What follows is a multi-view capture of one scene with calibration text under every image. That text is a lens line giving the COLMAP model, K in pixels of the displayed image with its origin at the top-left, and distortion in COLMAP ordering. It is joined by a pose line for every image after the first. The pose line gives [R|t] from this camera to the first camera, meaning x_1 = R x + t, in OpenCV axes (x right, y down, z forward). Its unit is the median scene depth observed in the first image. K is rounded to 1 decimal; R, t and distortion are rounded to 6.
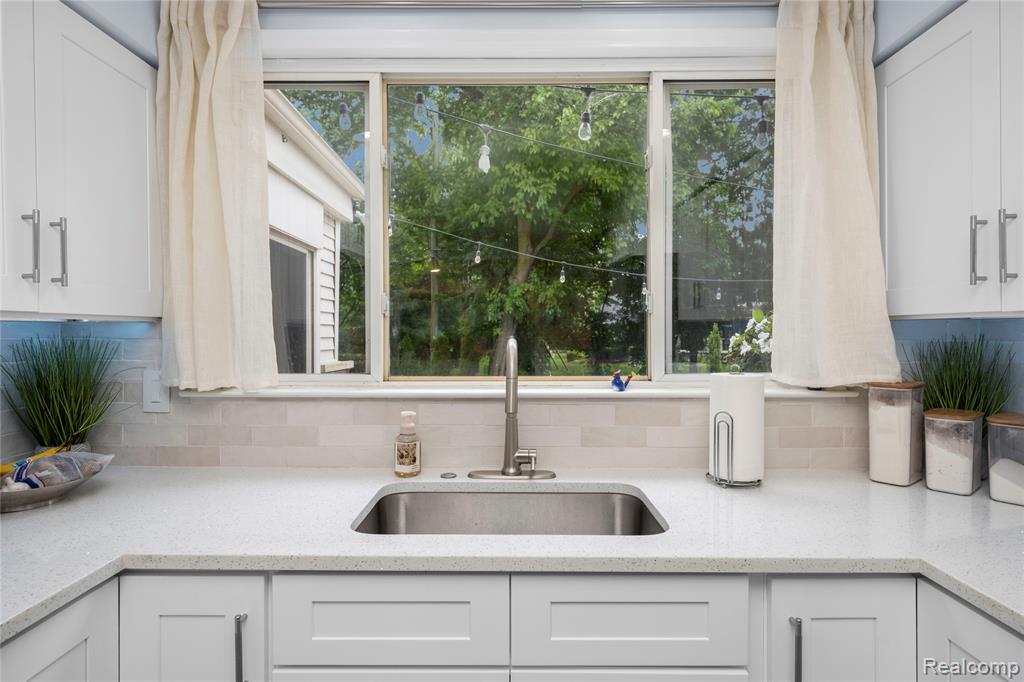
lens RADIAL K [[566.9, 0, 510.5], [0, 566.9, 331.1], [0, 0, 1]] dist [-0.000534, -0.001667]
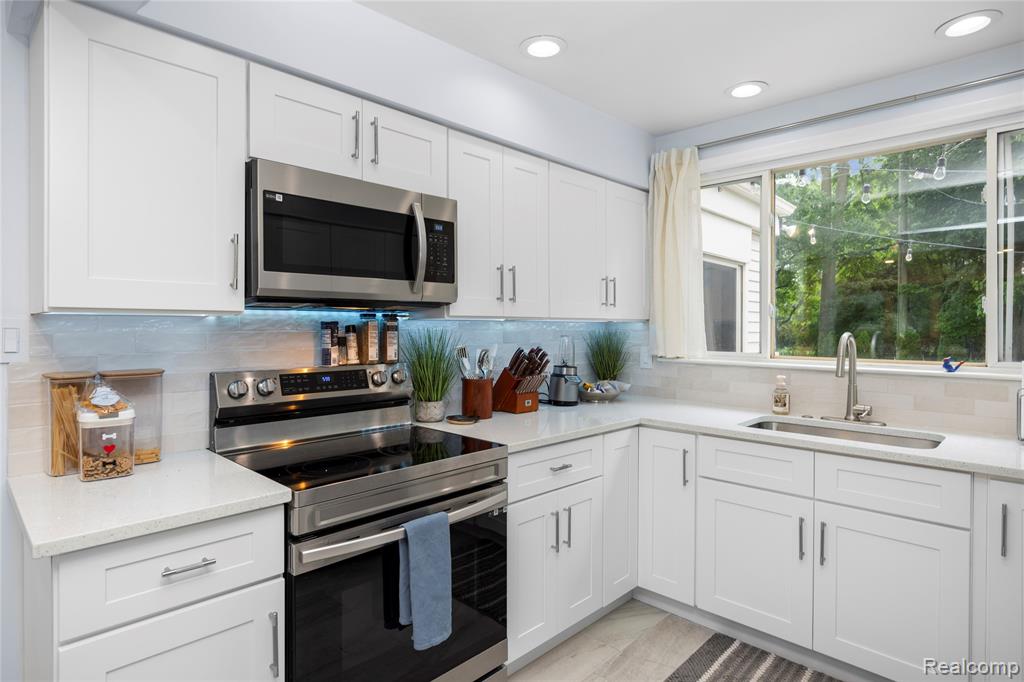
lens RADIAL K [[566.9, 0, 510.5], [0, 566.9, 331.1], [0, 0, 1]] dist [-0.000534, -0.001667]
pose [[0.729693, 0.011521, -0.683677, 0.370492], [-0.005350, 0.999924, 0.011140, -0.003385], [0.683754, -0.004472, 0.729699, -0.750981]]
